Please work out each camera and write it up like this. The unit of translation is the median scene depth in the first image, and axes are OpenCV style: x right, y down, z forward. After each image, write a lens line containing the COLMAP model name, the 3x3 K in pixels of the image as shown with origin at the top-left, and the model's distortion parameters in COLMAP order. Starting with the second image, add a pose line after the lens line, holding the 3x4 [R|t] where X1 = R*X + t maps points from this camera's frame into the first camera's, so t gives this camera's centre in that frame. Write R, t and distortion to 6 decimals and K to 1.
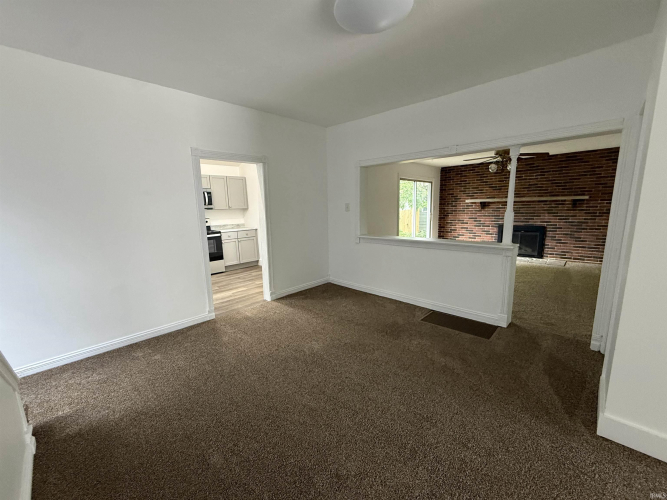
lens RADIAL K [[271.2, 0, 333.2], [0, 271.2, 250.9], [0, 0, 1]] dist [-0.004120, 0.000008]
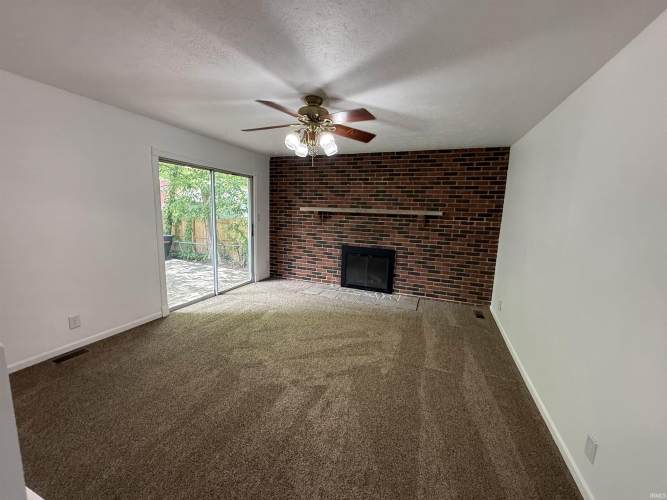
lens RADIAL K [[271.2, 0, 334.0], [0, 271.2, 251.0], [0, 0, 1]] dist [-0.004120, 0.000008]
pose [[0.924956, -0.002682, 0.380065, 0.368203], [0.006161, 0.999950, -0.007939, -0.086795], [-0.380024, 0.009685, 0.924926, 0.404000]]
